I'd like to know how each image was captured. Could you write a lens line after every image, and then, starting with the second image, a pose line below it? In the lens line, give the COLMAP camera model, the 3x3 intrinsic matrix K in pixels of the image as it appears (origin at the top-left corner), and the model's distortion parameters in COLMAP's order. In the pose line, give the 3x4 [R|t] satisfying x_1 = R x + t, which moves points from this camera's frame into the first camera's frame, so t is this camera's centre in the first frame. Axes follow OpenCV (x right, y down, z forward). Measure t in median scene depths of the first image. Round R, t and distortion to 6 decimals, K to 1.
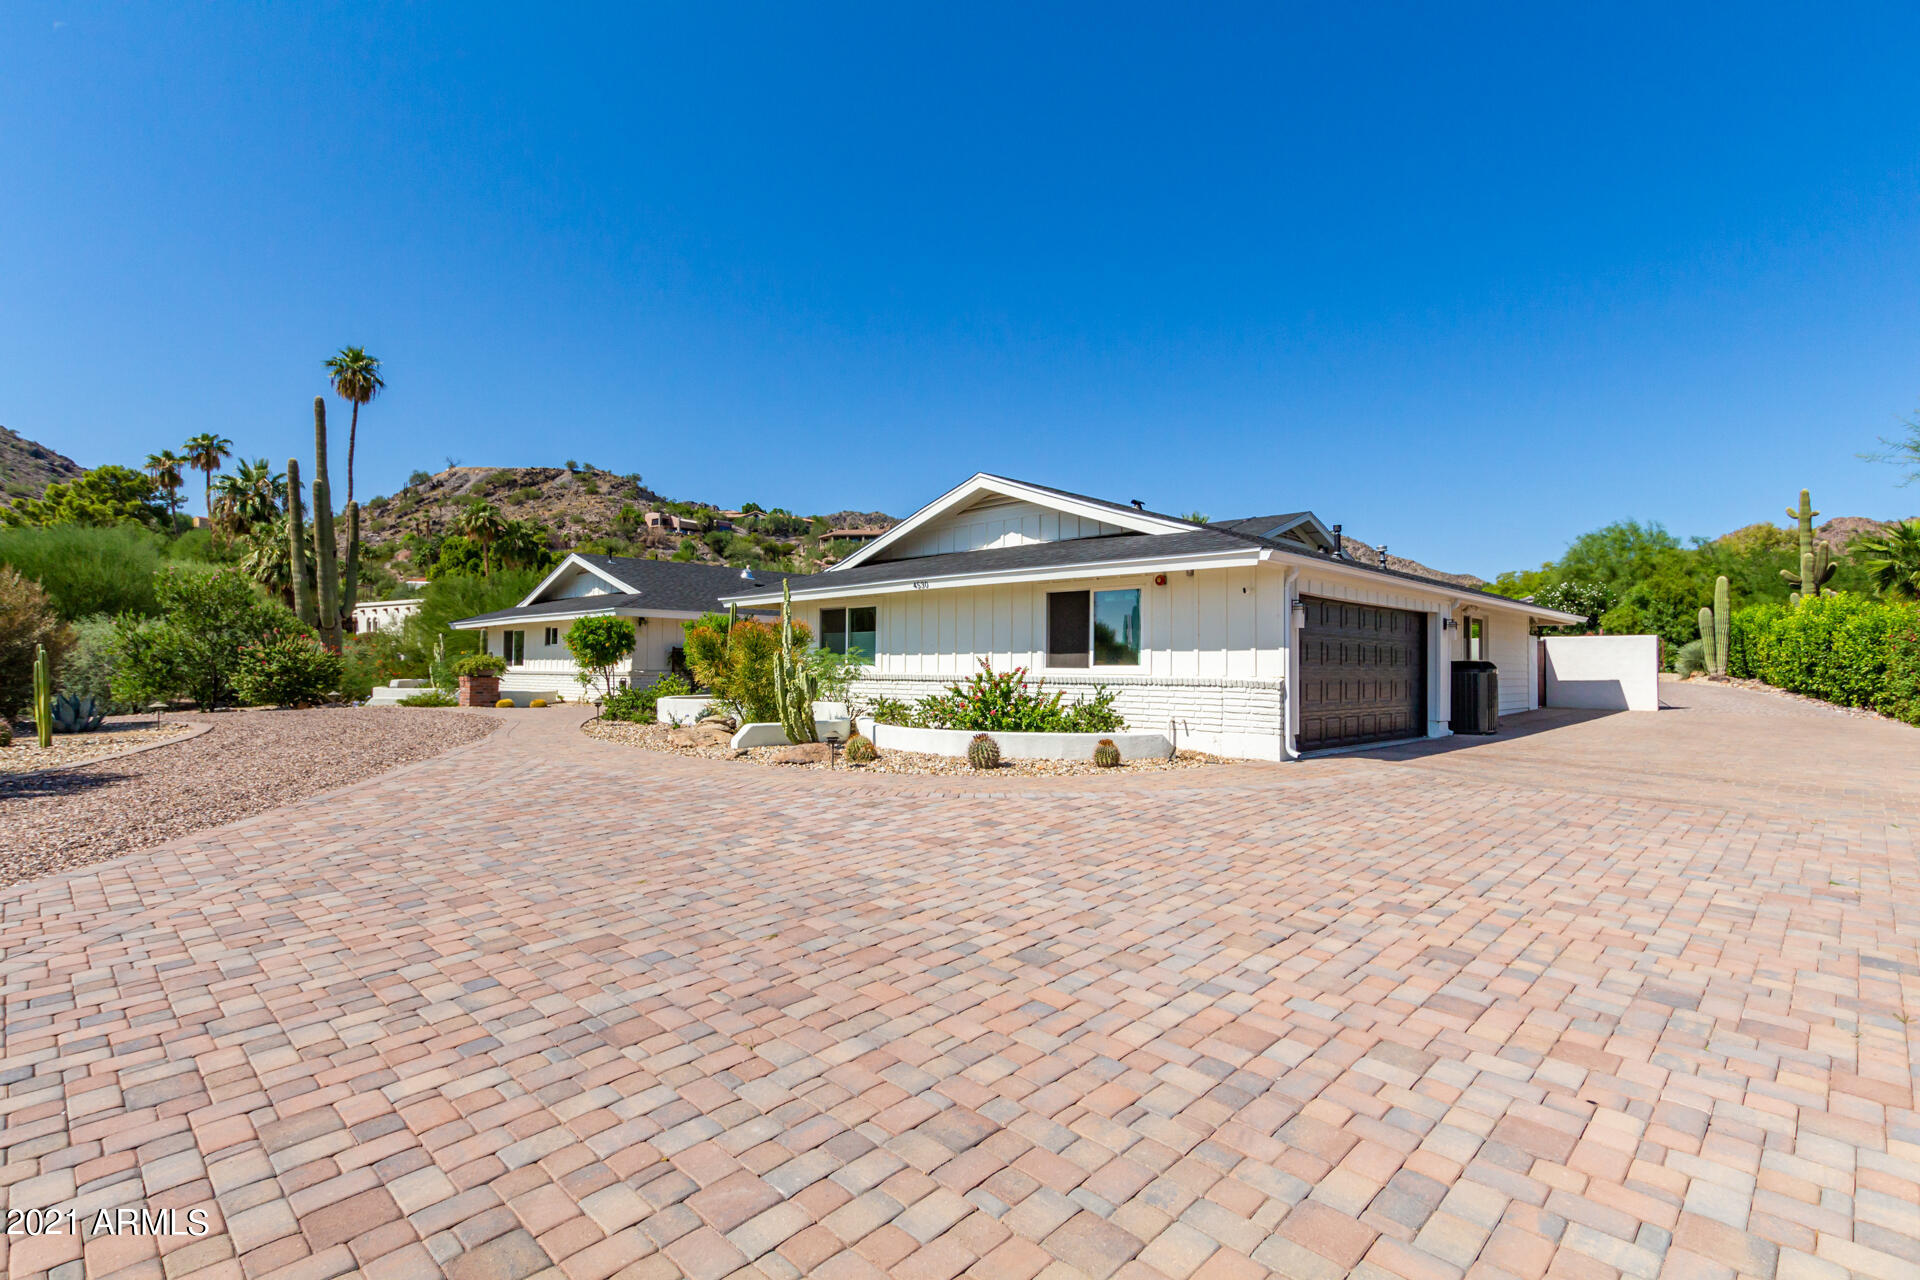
lens RADIAL K [[931.5, 0, 960.0], [0, 931.5, 640.0], [0, 0, 1]] dist [0.017125, -0.000939]
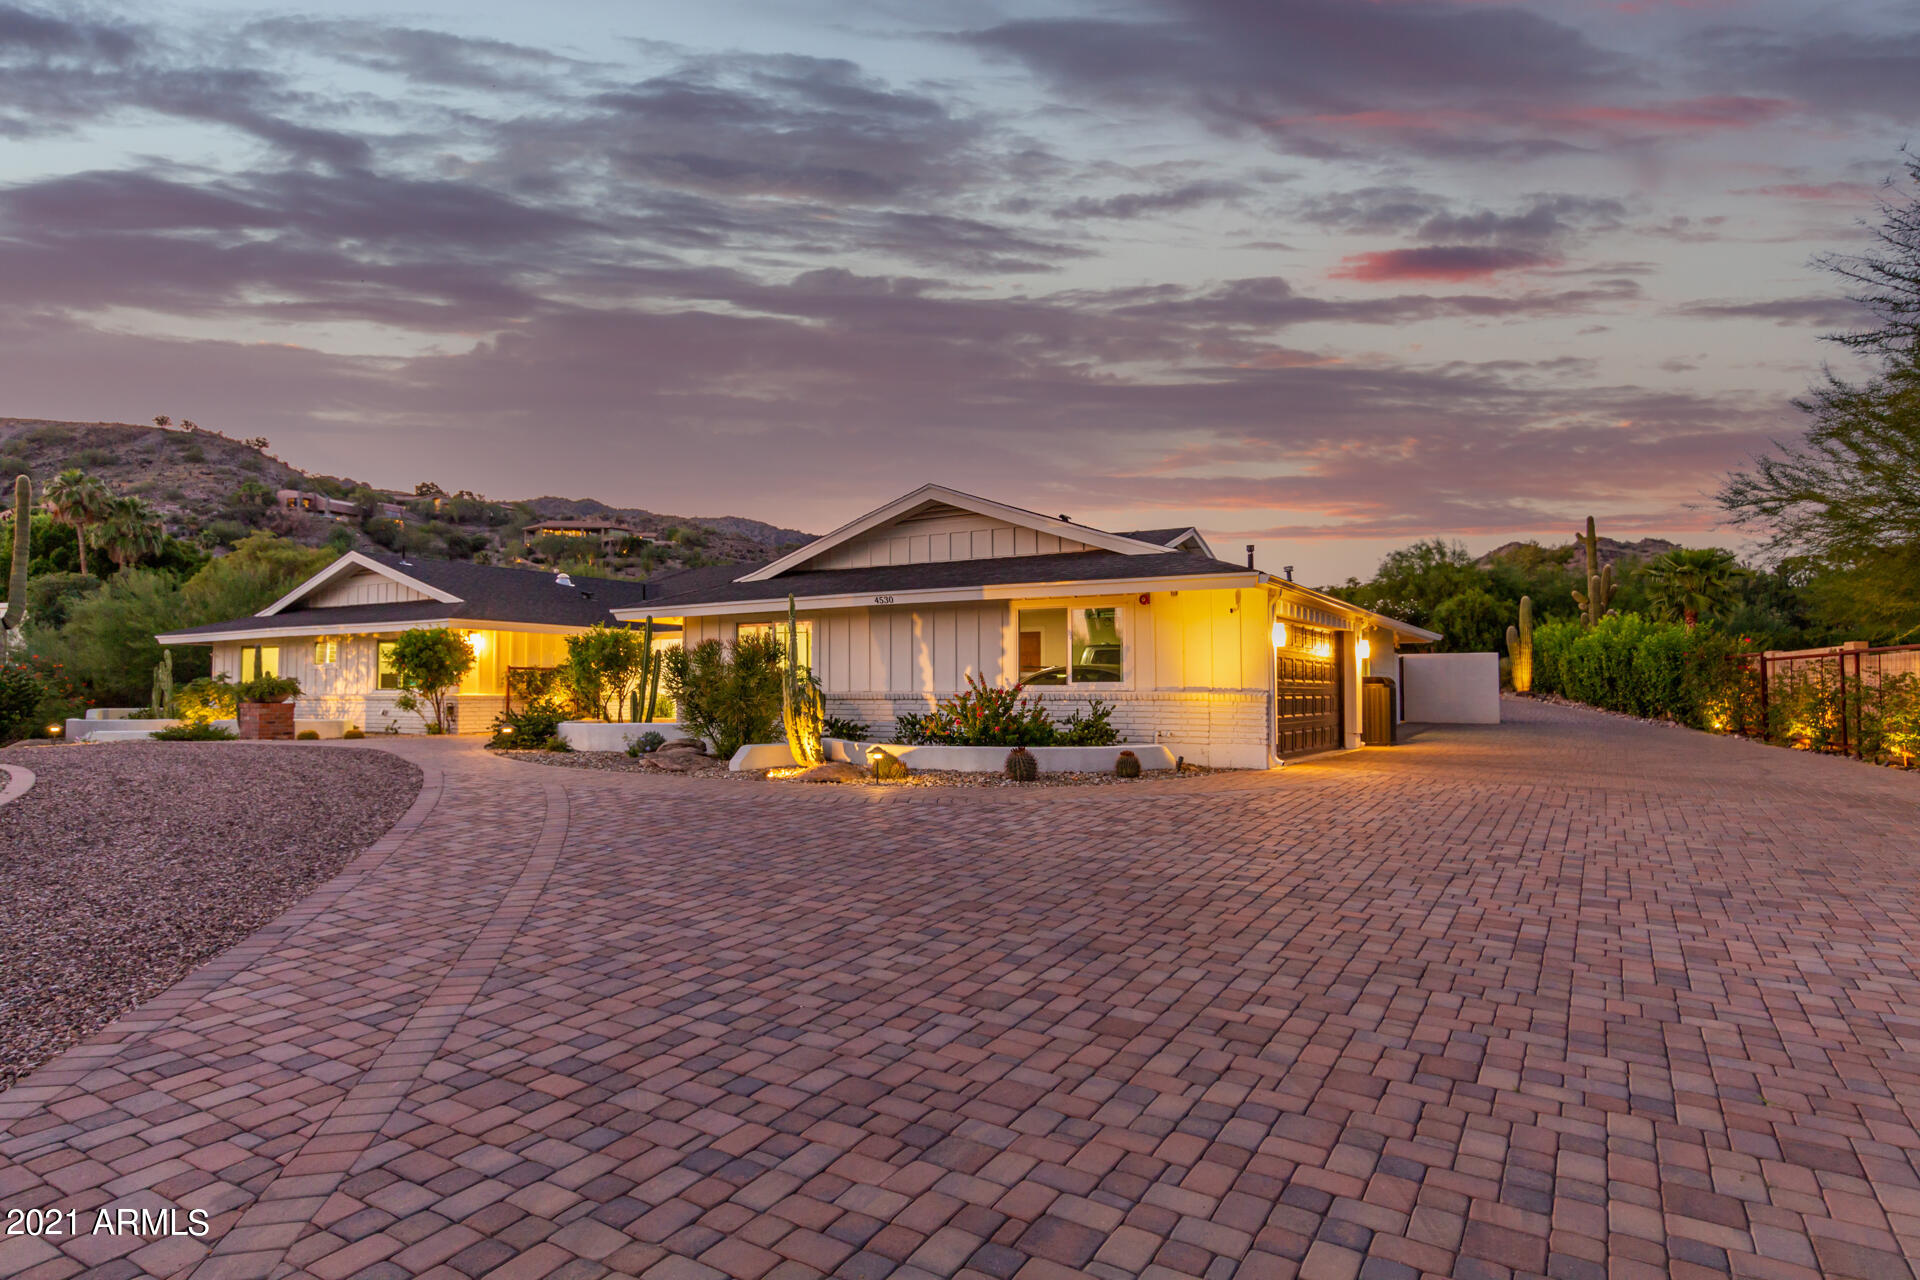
lens RADIAL K [[1107.2, 0, 963.2], [0, 1107.2, 696.8], [0, 0, 1]] dist [0.006102, 0.000120]
pose [[0.971067, -0.009045, 0.238637, -0.139113], [0.000839, 0.999406, 0.034465, 0.000993], [-0.238807, -0.033268, 0.970497, -0.071700]]
